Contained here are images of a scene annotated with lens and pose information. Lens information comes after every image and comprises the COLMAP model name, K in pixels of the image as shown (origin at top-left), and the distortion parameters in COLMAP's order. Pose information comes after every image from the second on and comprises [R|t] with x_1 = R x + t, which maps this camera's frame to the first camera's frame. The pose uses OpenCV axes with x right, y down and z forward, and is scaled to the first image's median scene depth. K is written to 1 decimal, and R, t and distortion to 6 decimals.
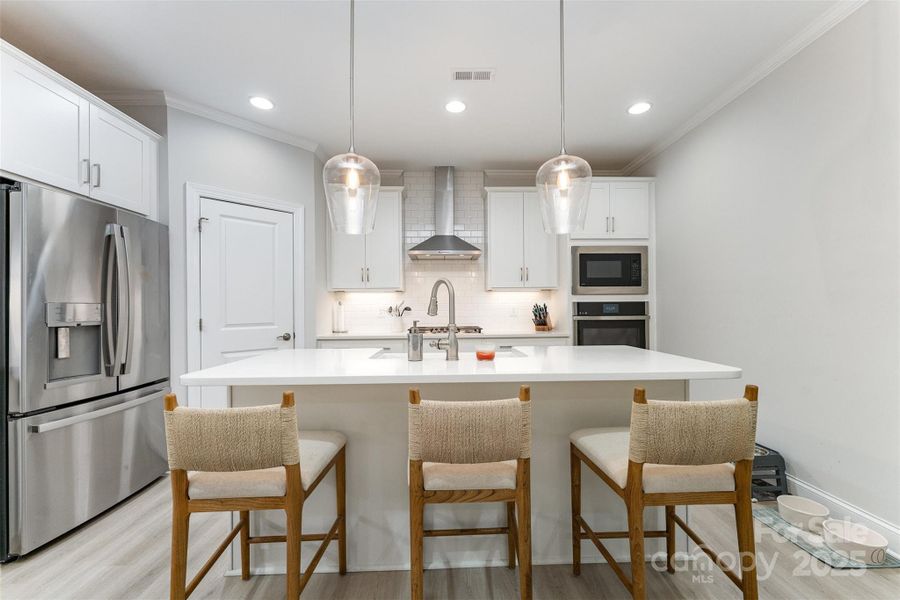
lens RADIAL K [[365.6, 0, 452.7], [0, 365.6, 306.8], [0, 0, 1]] dist [0.001719, -0.000885]
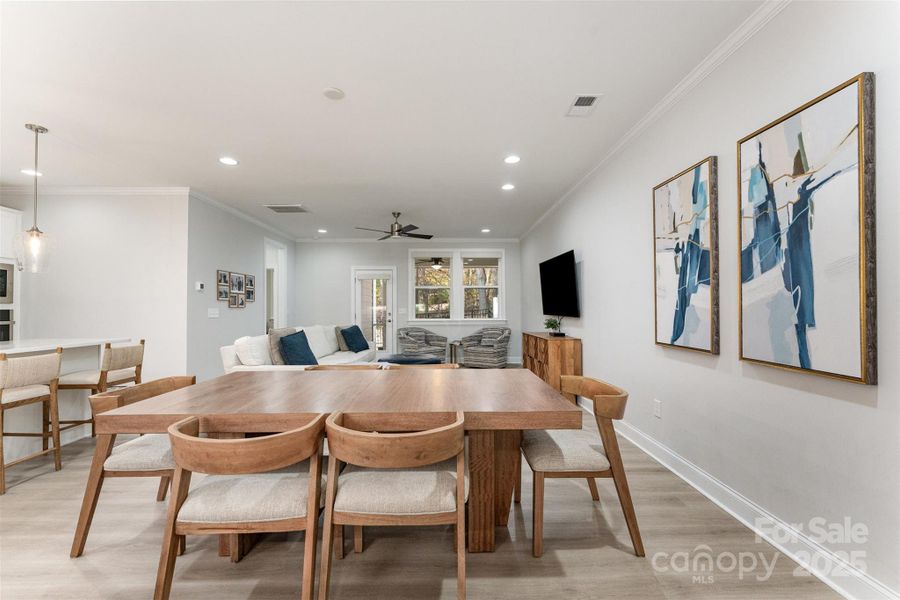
lens RADIAL K [[365.6, 0, 454.5], [0, 365.6, 303.3], [0, 0, 1]] dist [0.001719, -0.000885]
pose [[0.009475, 0.027305, 0.999582, -0.691240], [-0.000072, 0.999627, -0.027306, -0.001598], [-0.999955, 0.000187, 0.009473, -0.508701]]
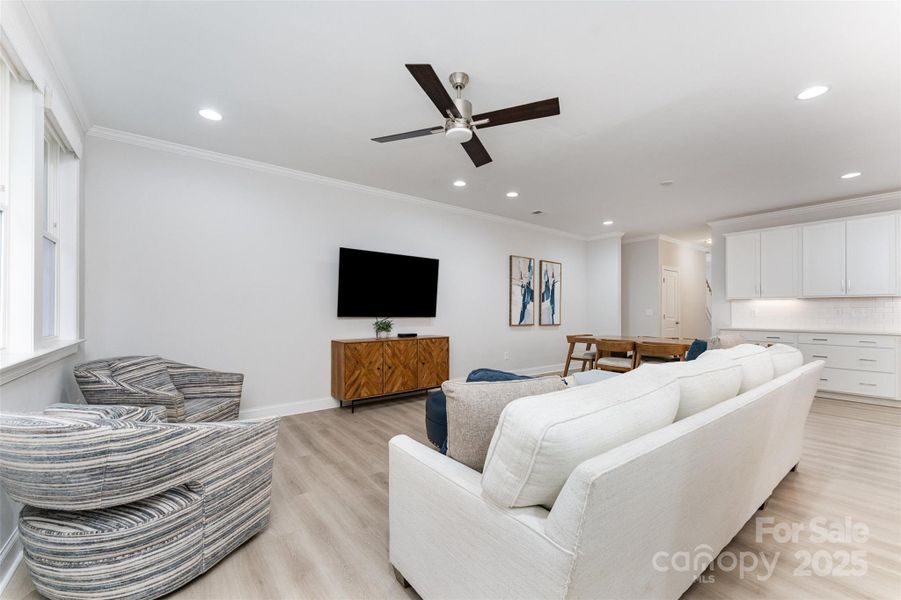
lens RADIAL K [[366.1, 0, 458.0], [0, 366.1, 307.5], [0, 0, 1]] dist [0.001719, -0.000885]
pose [[-0.799921, 0.003050, -0.600098, 1.360964], [0.012264, 0.999861, -0.011266, -0.006627], [0.599980, -0.016372, -0.799847, 0.308912]]
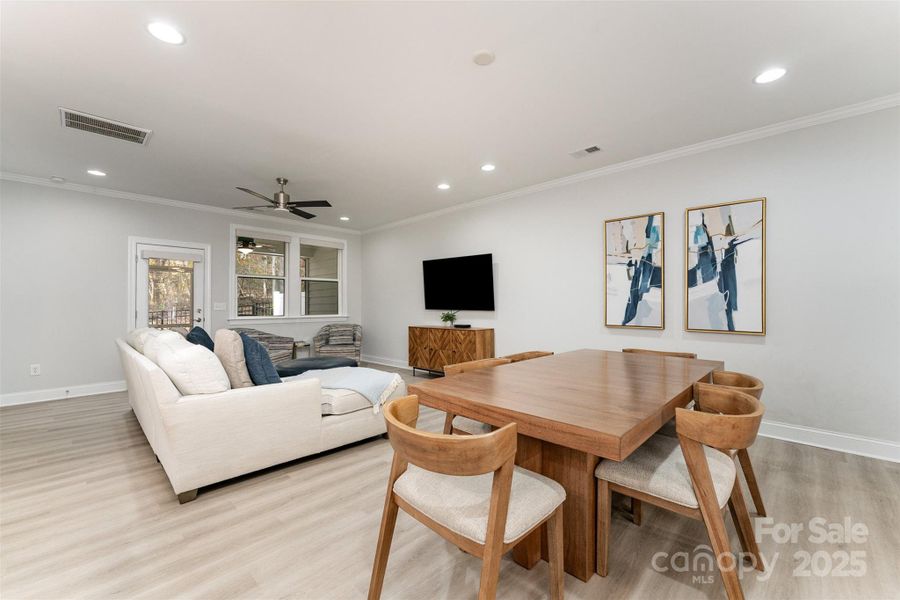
lens RADIAL K [[365.6, 0, 459.1], [0, 365.6, 298.7], [0, 0, 1]] dist [0.001719, -0.000885]
pose [[-0.706988, 0.026550, 0.706727, -0.392715], [0.007416, 0.999518, -0.030131, 0.008597], [-0.707187, -0.016061, -0.706844, 0.225684]]
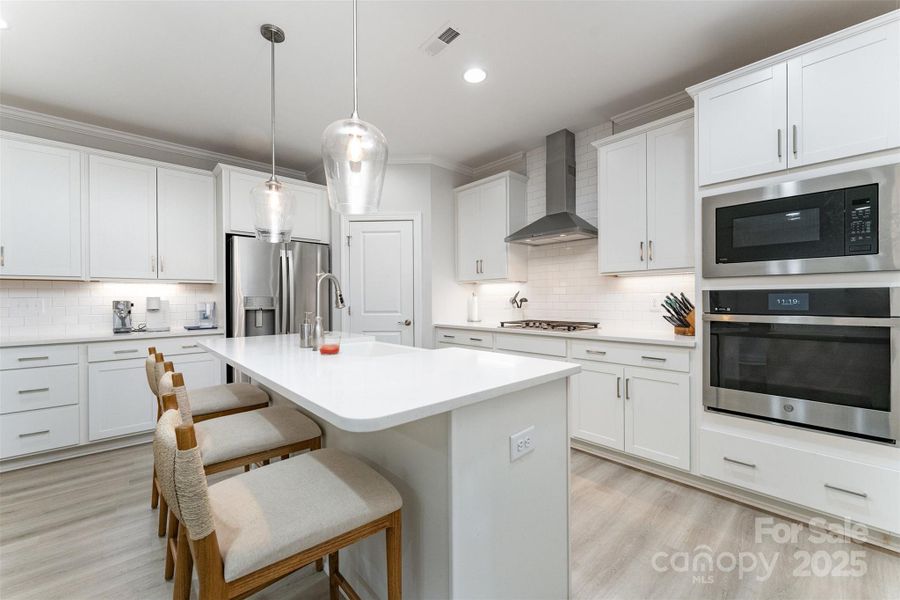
lens RADIAL K [[365.6, 0, 452.1], [0, 365.6, 294.4], [0, 0, 1]] dist [0.001719, -0.000885]
pose [[0.646058, -0.005455, -0.763269, 0.519564], [0.004110, 0.999985, -0.003668, -0.005855], [0.763278, -0.000767, 0.646070, 0.293649]]
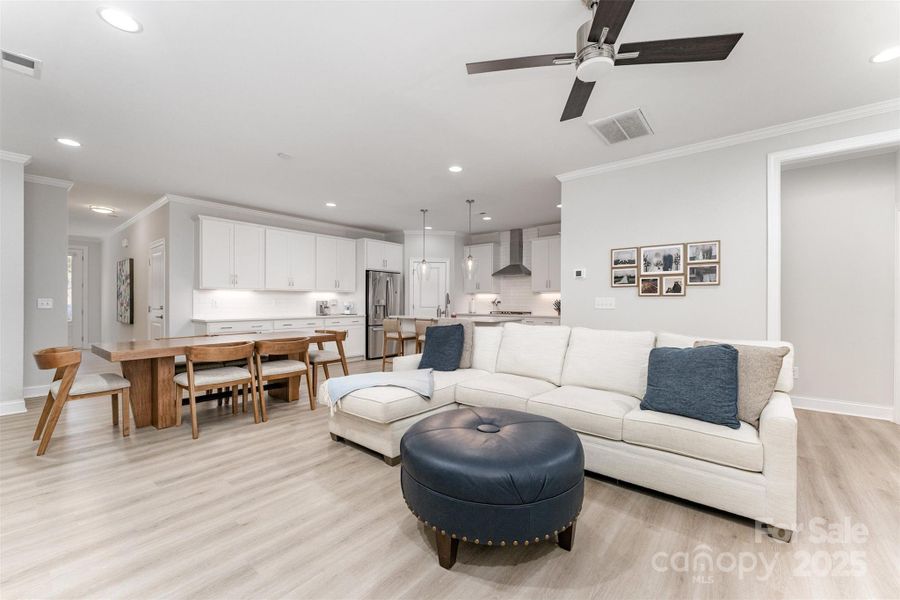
lens RADIAL K [[365.6, 0, 451.4], [0, 365.6, 299.1], [0, 0, 1]] dist [0.001719, -0.000885]
pose [[0.750430, 0.008476, -0.660896, 1.124352], [-0.008594, 0.999958, 0.003067, -0.015834], [0.660894, 0.003378, 0.750471, -0.756142]]
